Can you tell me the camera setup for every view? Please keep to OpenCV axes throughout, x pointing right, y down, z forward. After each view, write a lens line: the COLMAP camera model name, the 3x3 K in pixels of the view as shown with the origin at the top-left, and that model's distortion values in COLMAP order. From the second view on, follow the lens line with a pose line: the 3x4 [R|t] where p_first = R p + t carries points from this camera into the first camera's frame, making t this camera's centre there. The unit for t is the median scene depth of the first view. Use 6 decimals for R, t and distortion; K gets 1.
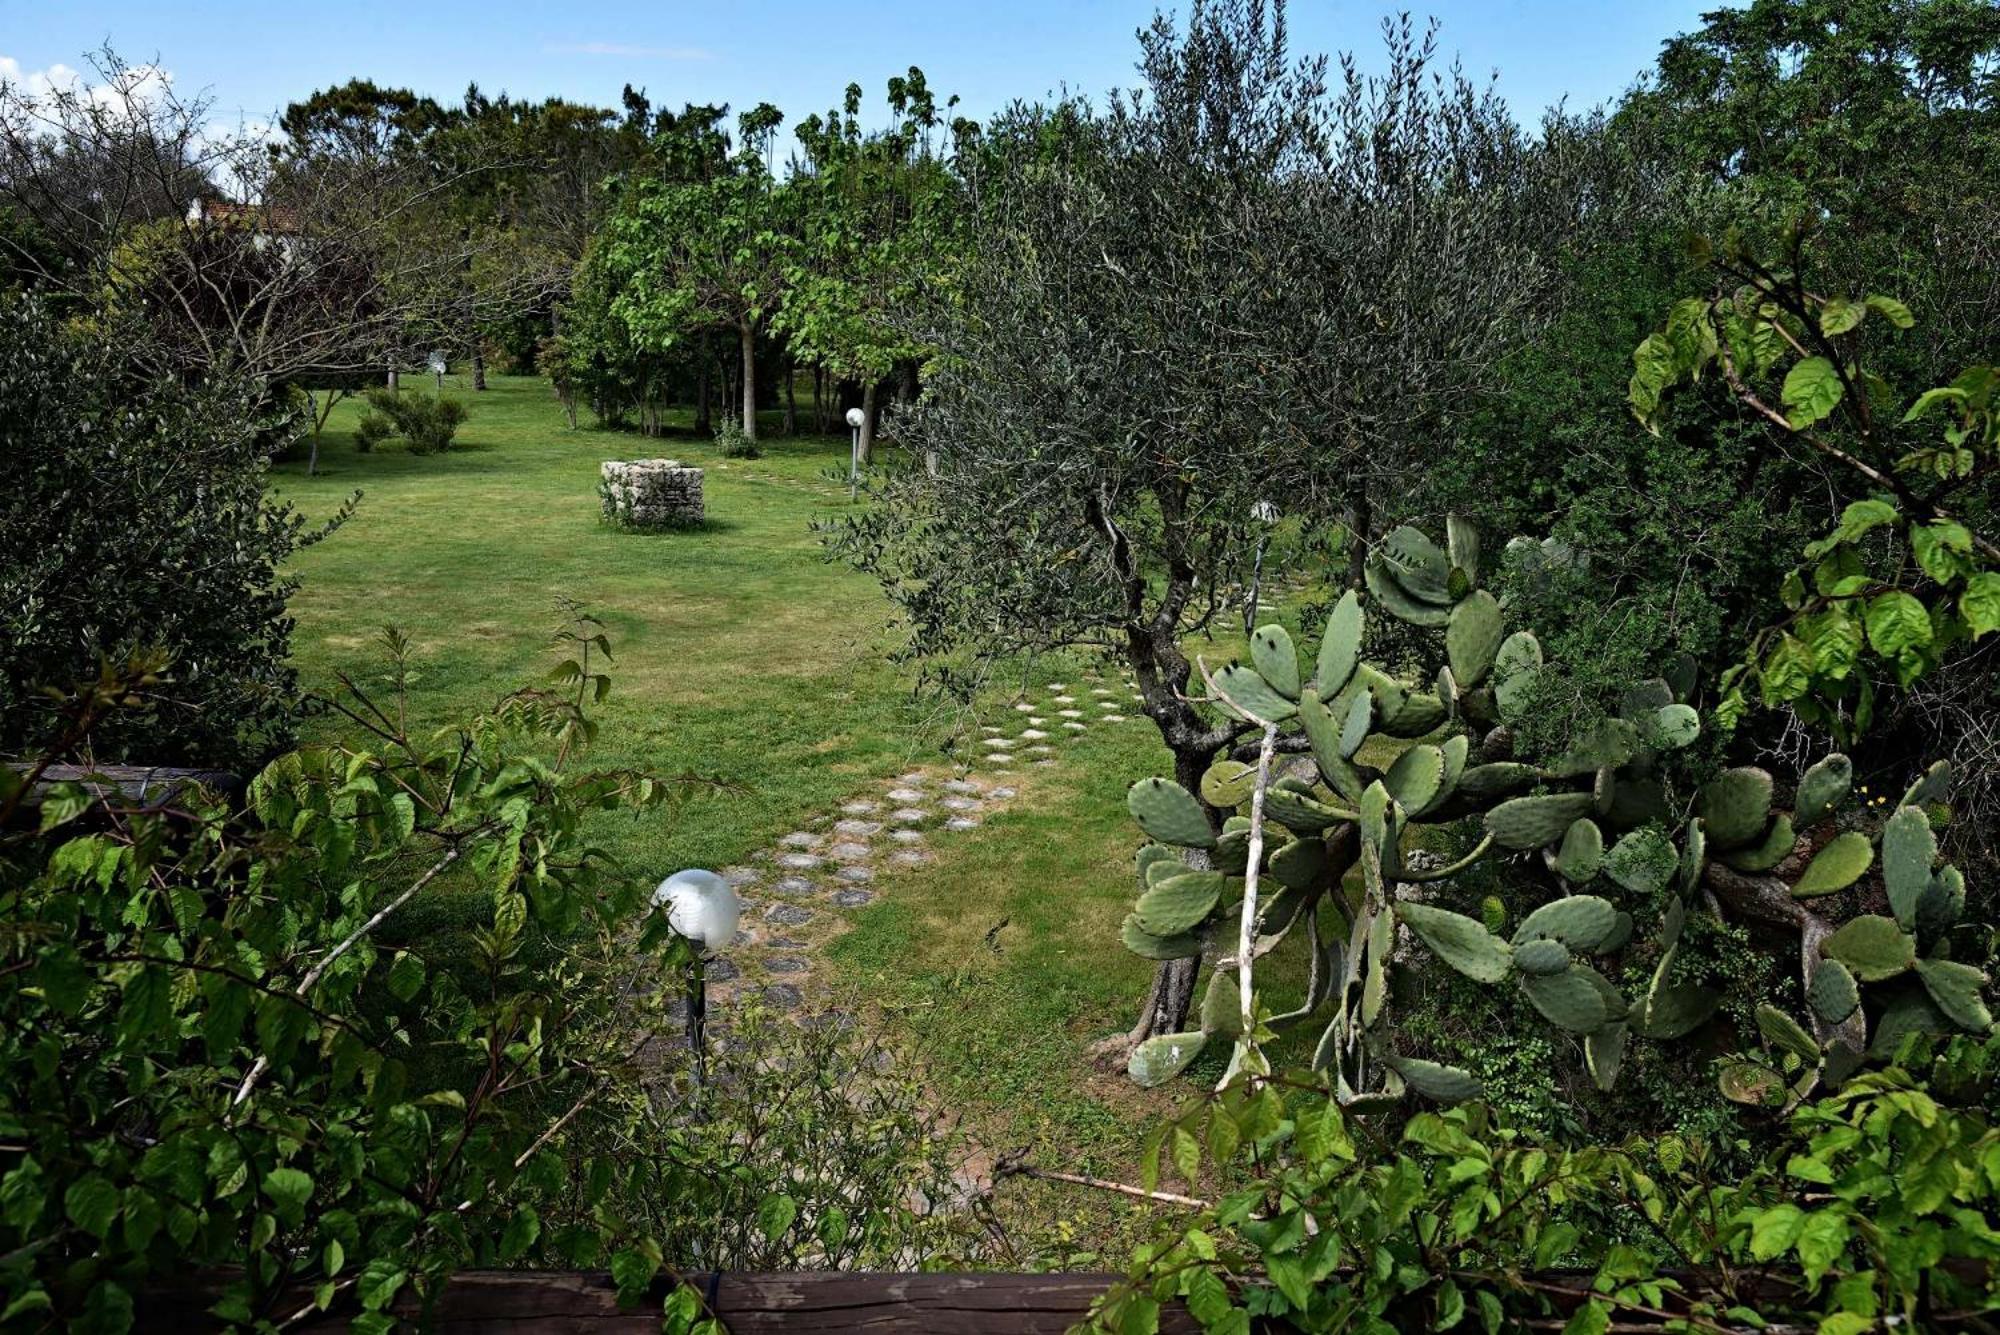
lens RADIAL K [[1642.5, 0, 997.6], [0, 1642.5, 677.3], [0, 0, 1]] dist [-0.049941, 0.019898]
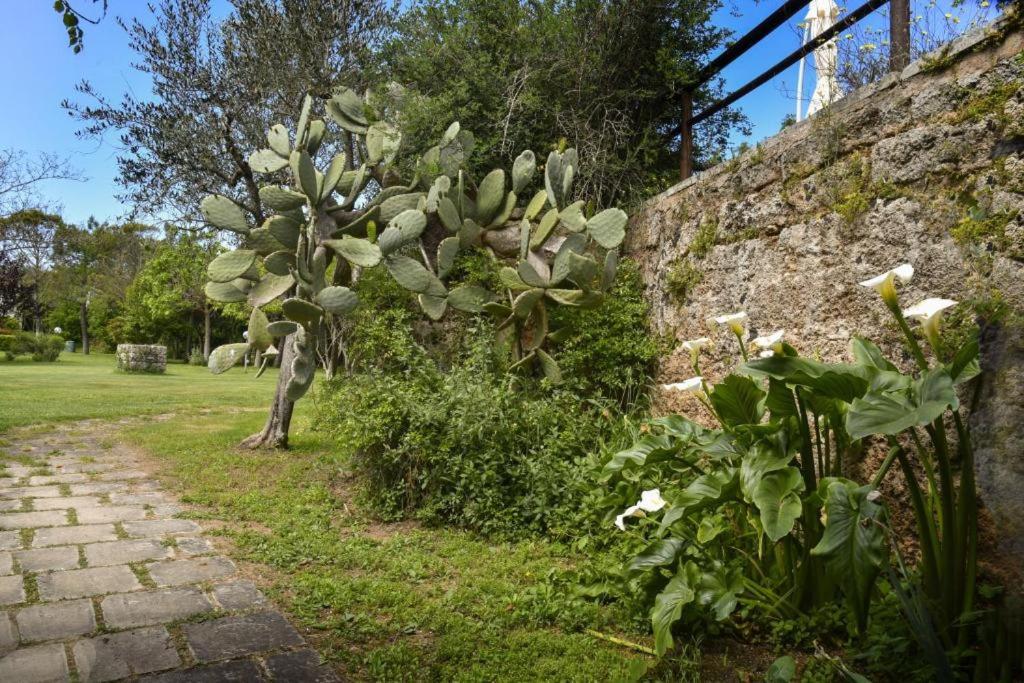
lens RADIAL K [[672.3, 0, 510.0], [0, 672.3, 348.6], [0, 0, 1]] dist [-0.019807, -0.002708]
pose [[0.971782, 0.017883, 0.235202, 0.039942], [0.037749, 0.972480, -0.229907, 0.069409], [-0.232840, 0.232298, 0.944364, 0.030815]]
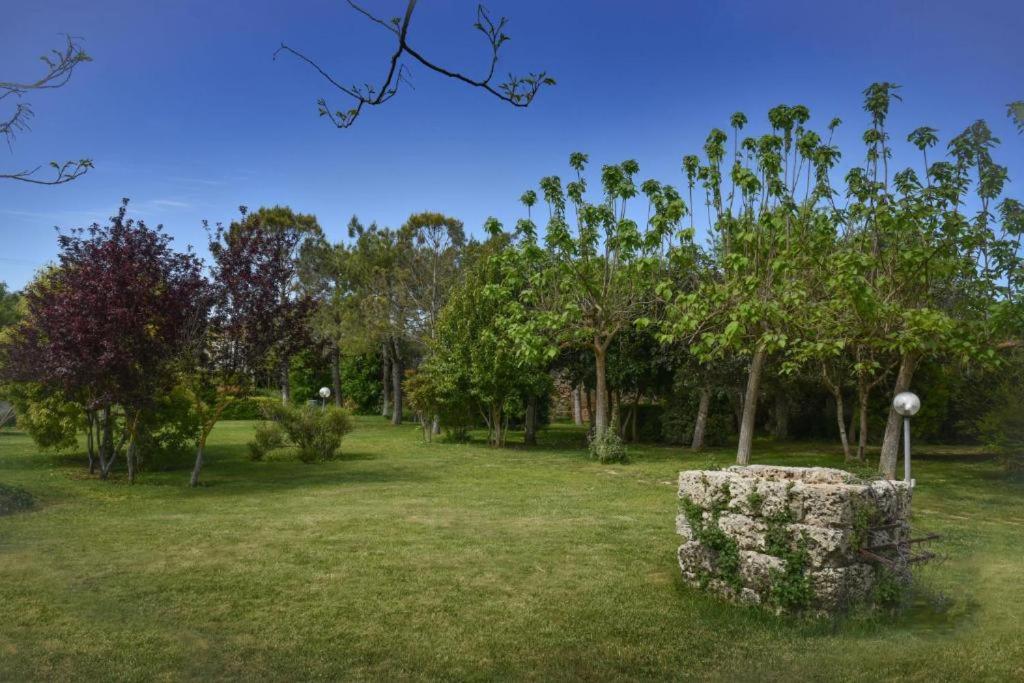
lens RADIAL K [[687.9, 0, 515.2], [0, 687.9, 341.9], [0, 0, 1]] dist [-0.048398, -0.000427]
pose [[0.999661, -0.017305, -0.019441, -0.211445], [0.010588, 0.952739, -0.303606, -0.075875], [0.023776, 0.303298, 0.952599, 0.560414]]
